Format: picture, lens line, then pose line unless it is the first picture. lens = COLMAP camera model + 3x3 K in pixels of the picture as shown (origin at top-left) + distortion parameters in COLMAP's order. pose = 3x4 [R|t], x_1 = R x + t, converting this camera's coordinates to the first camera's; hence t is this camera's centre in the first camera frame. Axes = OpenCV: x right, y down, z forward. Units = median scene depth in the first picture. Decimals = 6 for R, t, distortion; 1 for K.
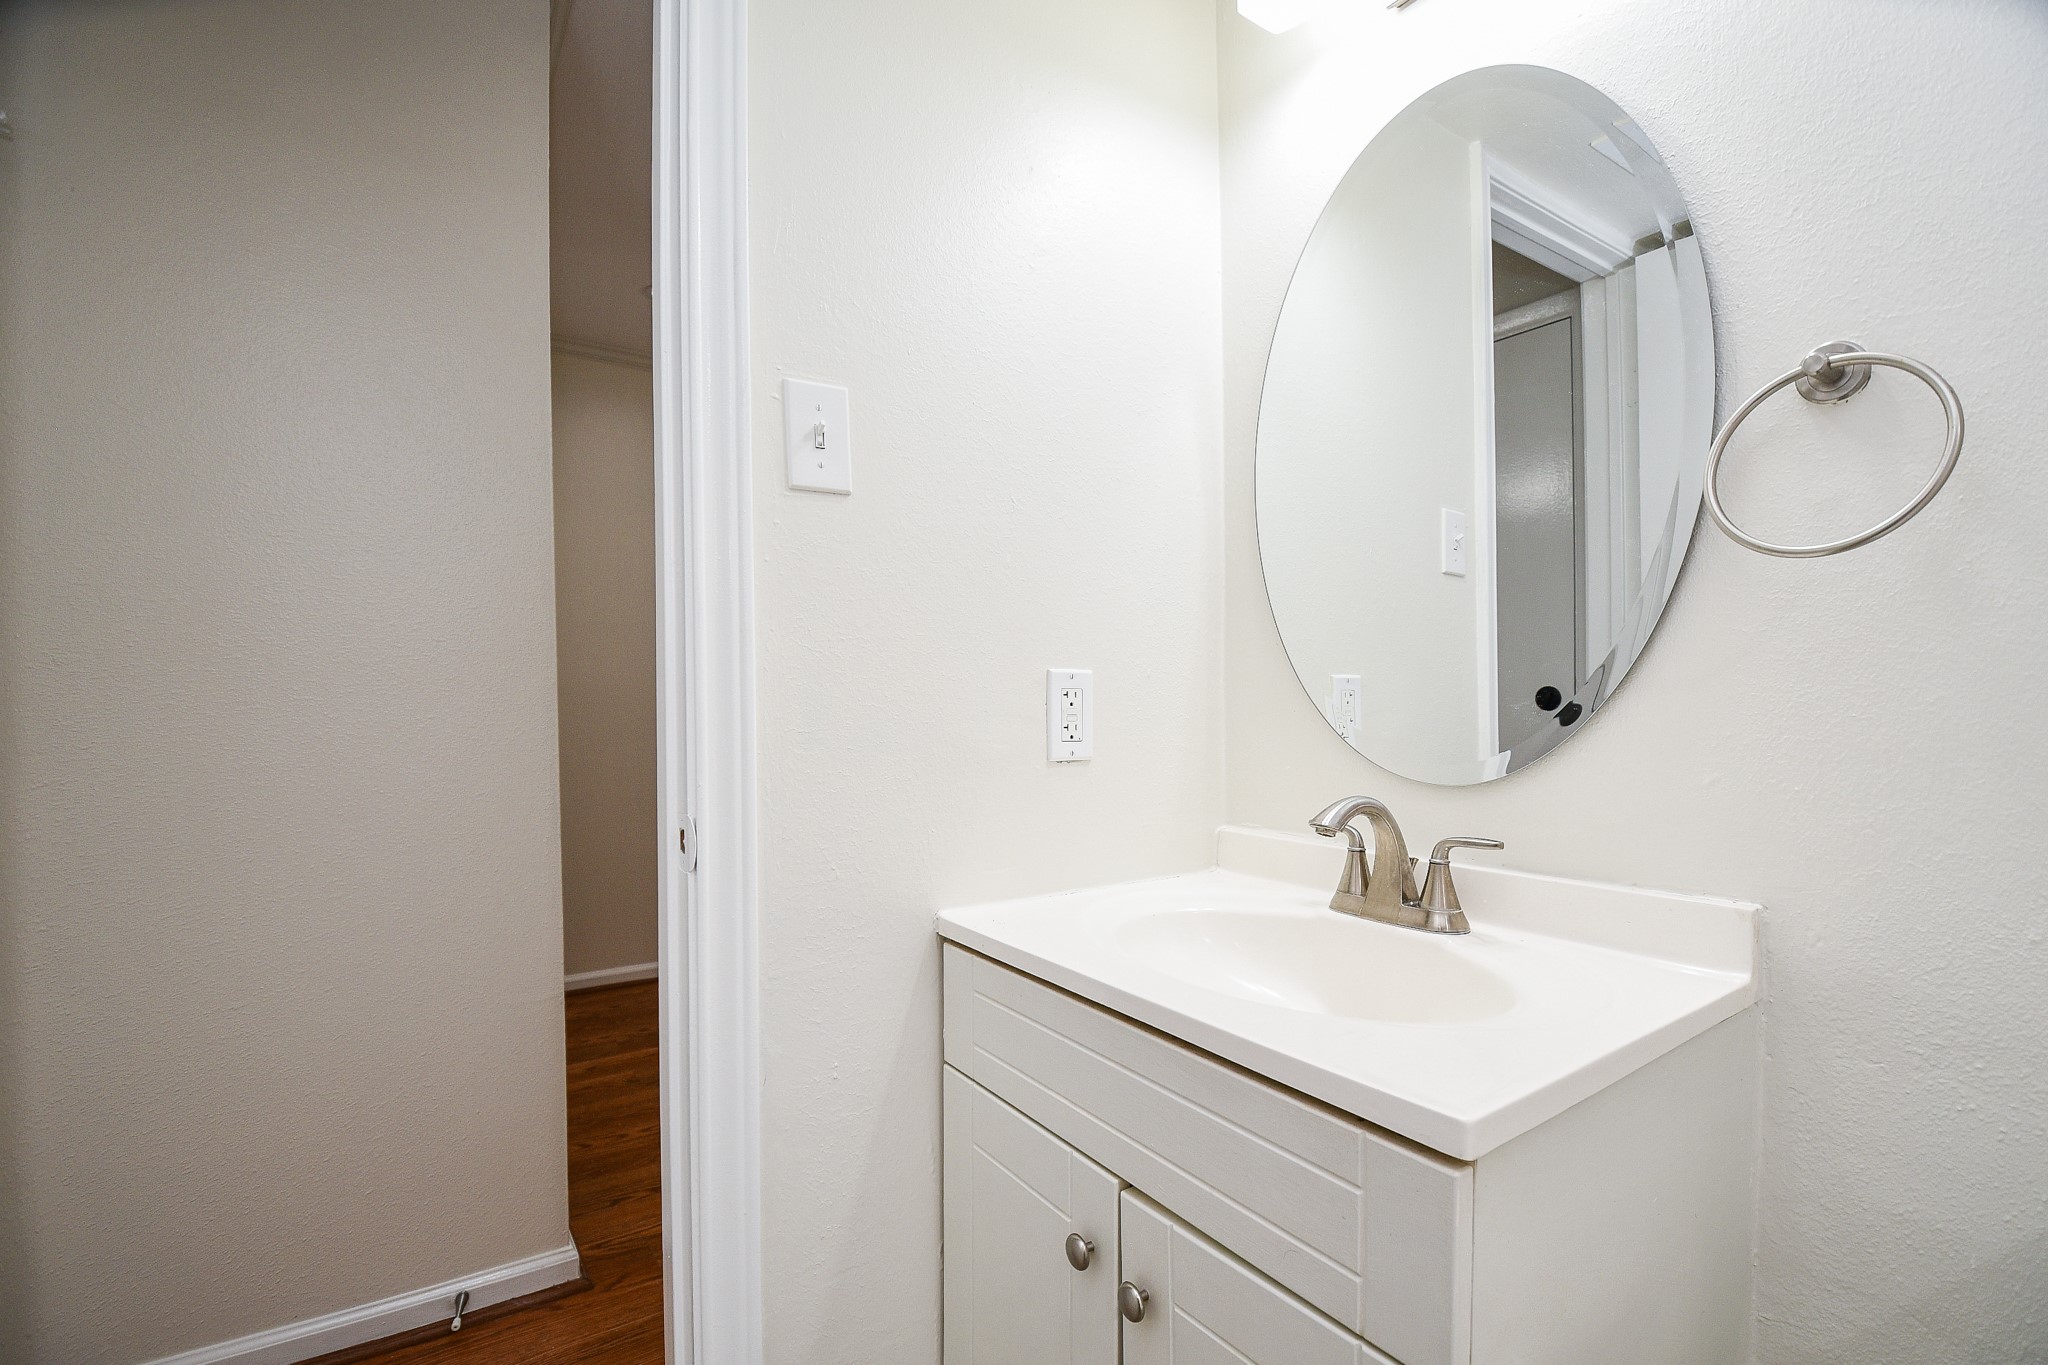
lens RADIAL K [[906.5, 0, 1029.3], [0, 906.5, 698.4], [0, 0, 1]] dist [-0.001724, -0.017890]
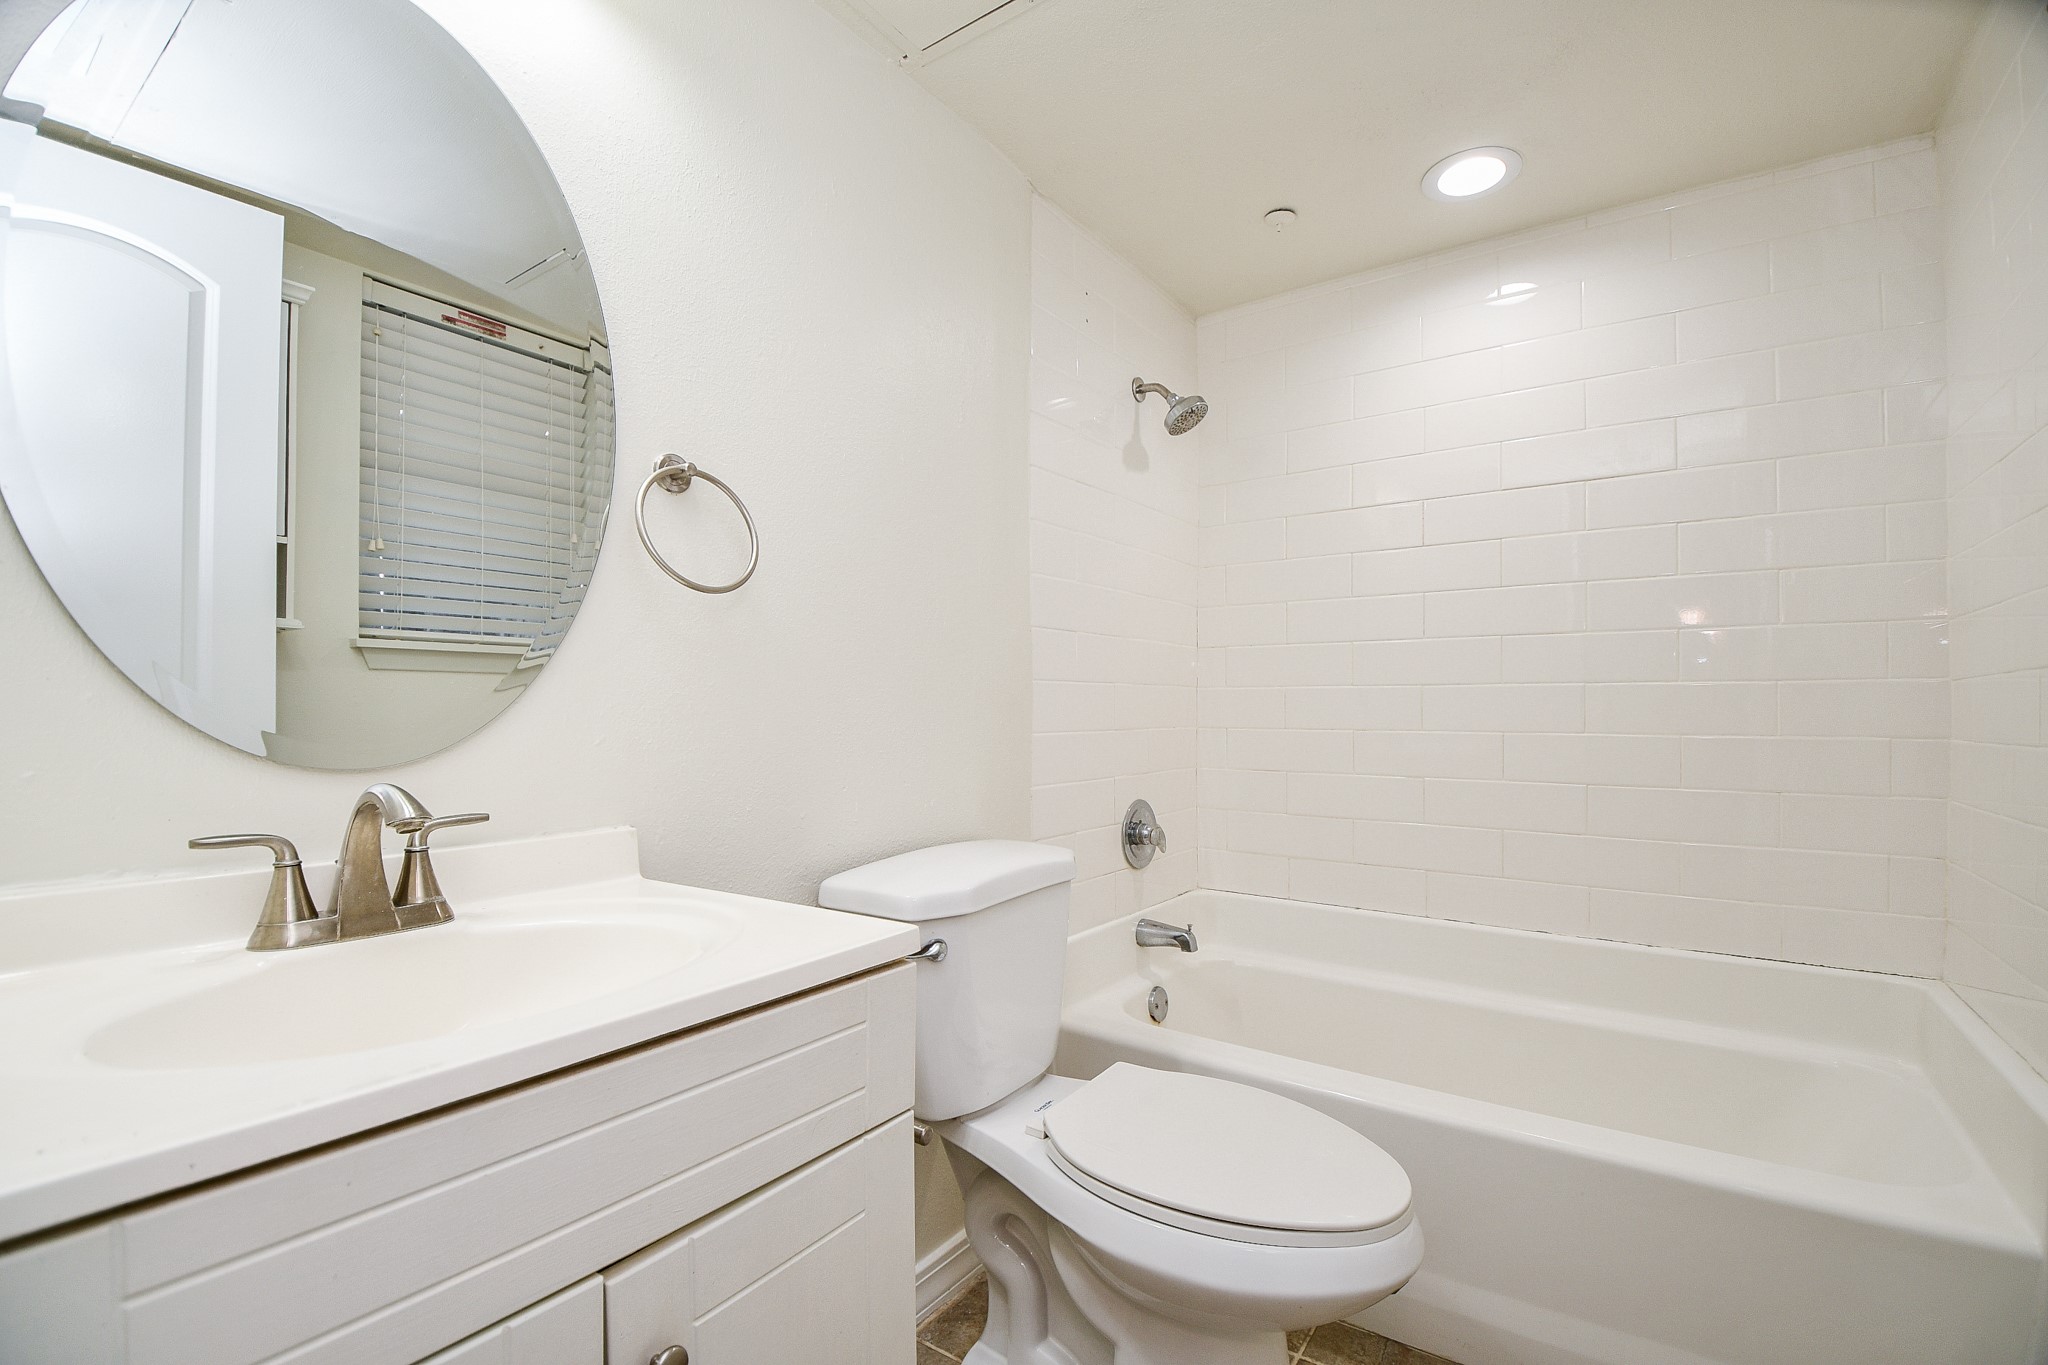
lens RADIAL K [[906.5, 0, 1029.3], [0, 906.5, 698.4], [0, 0, 1]] dist [-0.001724, -0.017890]
pose [[-0.366670, 0.019009, 0.930157, -0.642228], [-0.000848, 0.999784, -0.020767, 0.050628], [-0.930351, -0.008403, -0.366574, 0.807347]]
